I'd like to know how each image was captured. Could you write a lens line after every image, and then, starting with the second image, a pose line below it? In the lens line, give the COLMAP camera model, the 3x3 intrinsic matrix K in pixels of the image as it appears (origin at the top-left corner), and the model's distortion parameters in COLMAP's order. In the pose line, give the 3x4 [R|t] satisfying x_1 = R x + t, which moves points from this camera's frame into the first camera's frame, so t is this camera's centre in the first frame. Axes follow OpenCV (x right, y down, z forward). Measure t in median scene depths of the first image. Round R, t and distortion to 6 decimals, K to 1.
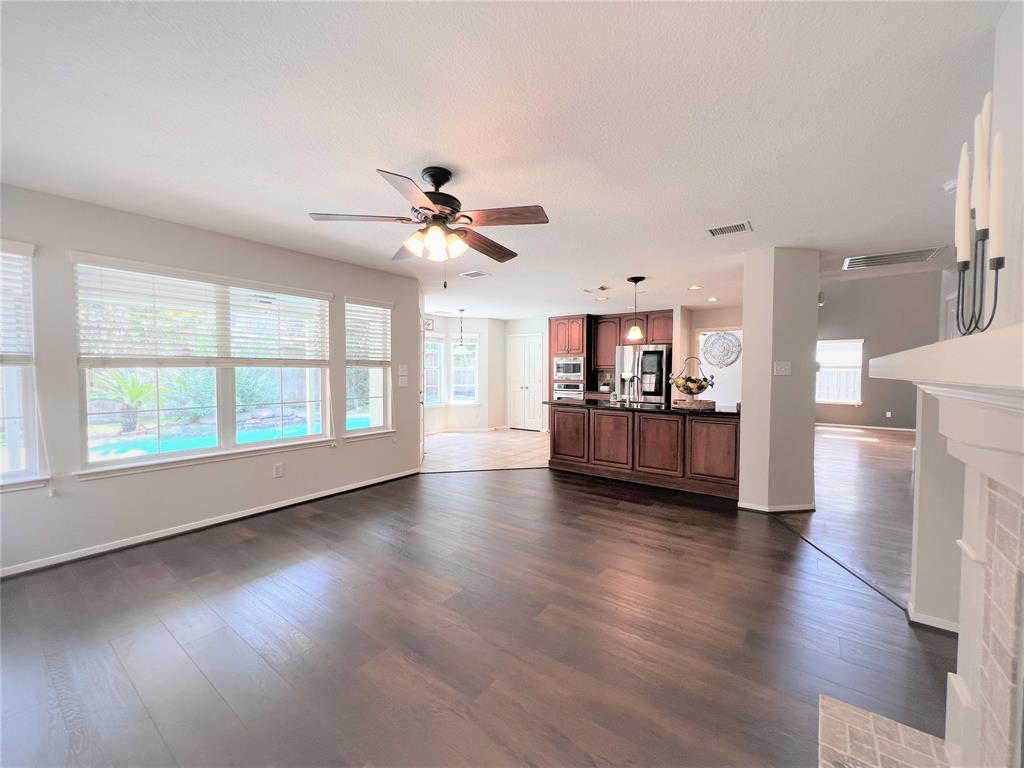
lens RADIAL K [[409.0, 0, 511.1], [0, 409.0, 384.4], [0, 0, 1]] dist [-0.003640, 0.000676]
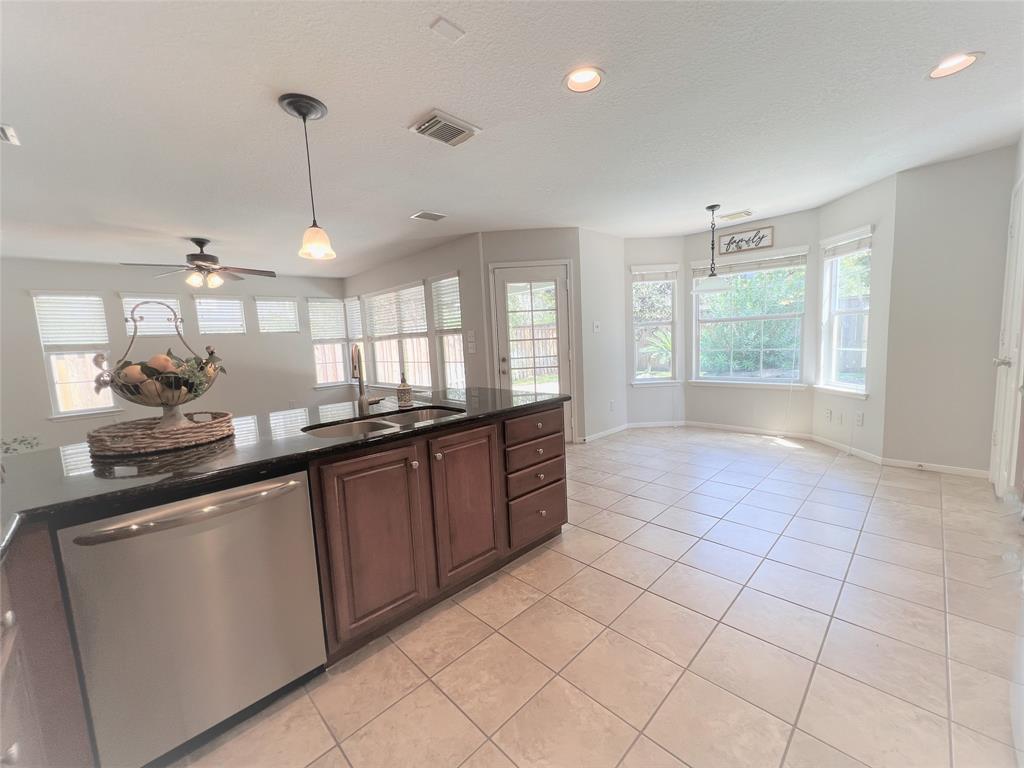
lens RADIAL K [[409.0, 0, 512.6], [0, 409.0, 386.4], [0, 0, 1]] dist [-0.003640, 0.000676]
pose [[-0.150275, 0.116952, -0.981702, 0.717586], [0.016470, 0.993137, 0.115793, -0.027936], [0.988507, 0.001232, -0.151170, 1.291411]]
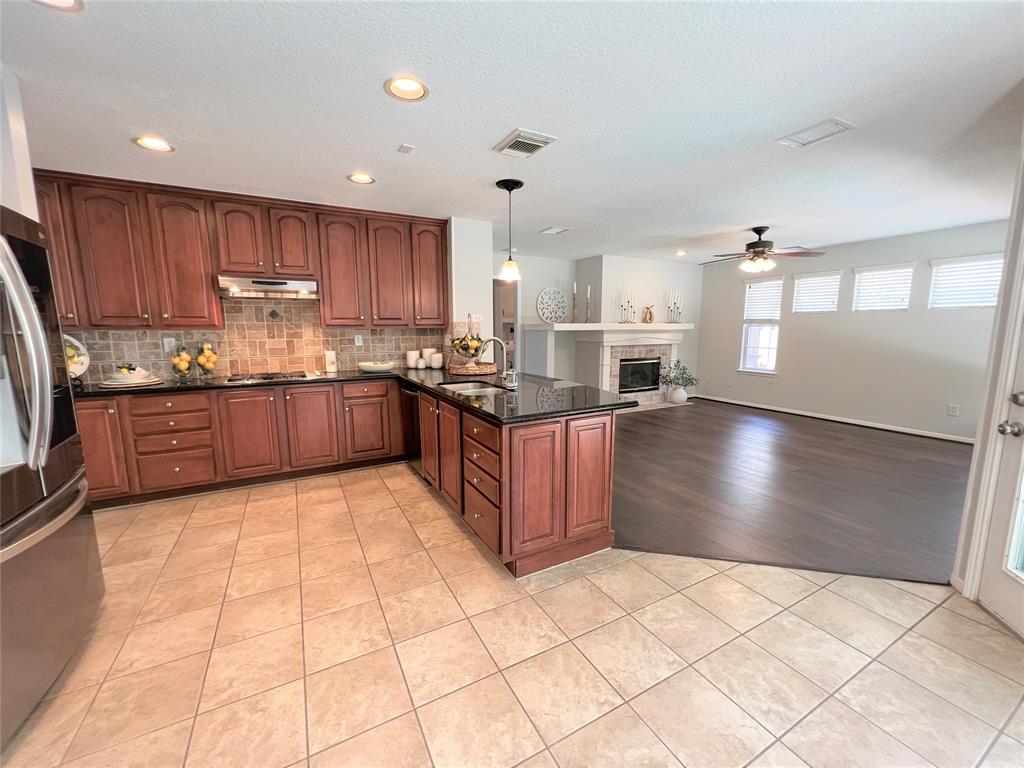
lens RADIAL K [[409.0, 0, 513.6], [0, 409.0, 383.3], [0, 0, 1]] dist [-0.003640, 0.000676]
pose [[-0.908947, -0.058557, 0.412780, 0.019426], [0.013016, 0.985619, 0.168482, -0.061816], [-0.416709, 0.158514, -0.895113, 1.651041]]
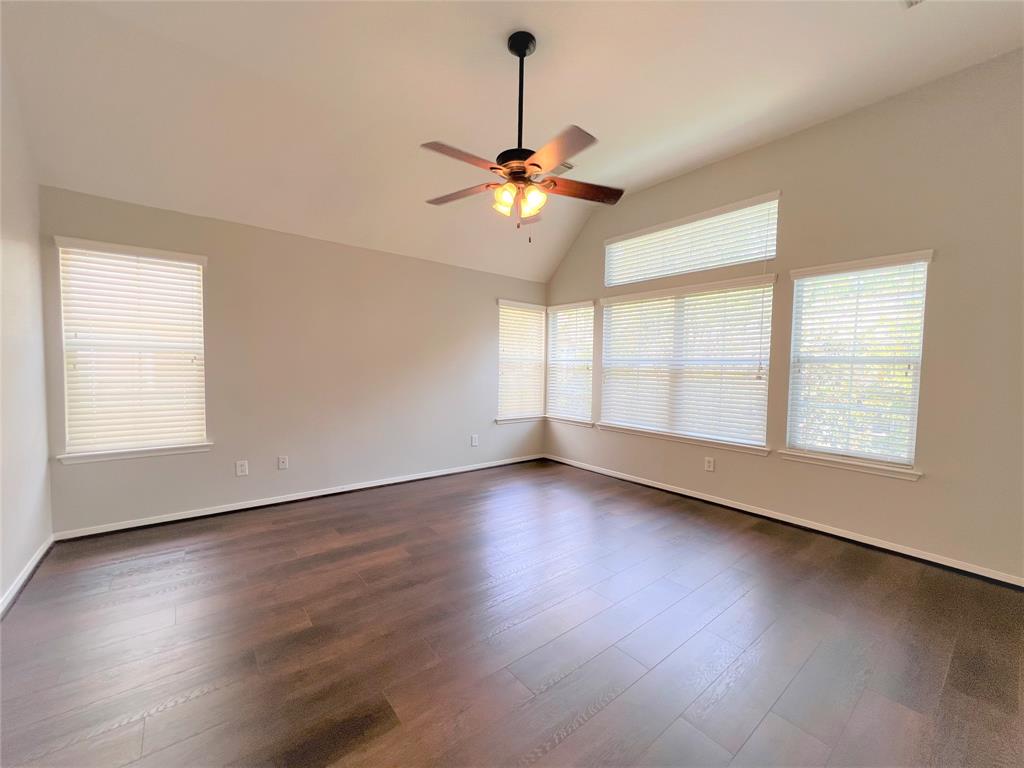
lens RADIAL K [[409.0, 0, 515.9], [0, 409.0, 386.1], [0, 0, 1]] dist [-0.003640, 0.000676]
pose [[-0.229624, 0.038019, -0.972537, 0.431940], [-0.052328, 0.997309, 0.051343, -0.010643], [0.971872, 0.062681, -0.227016, 0.611727]]
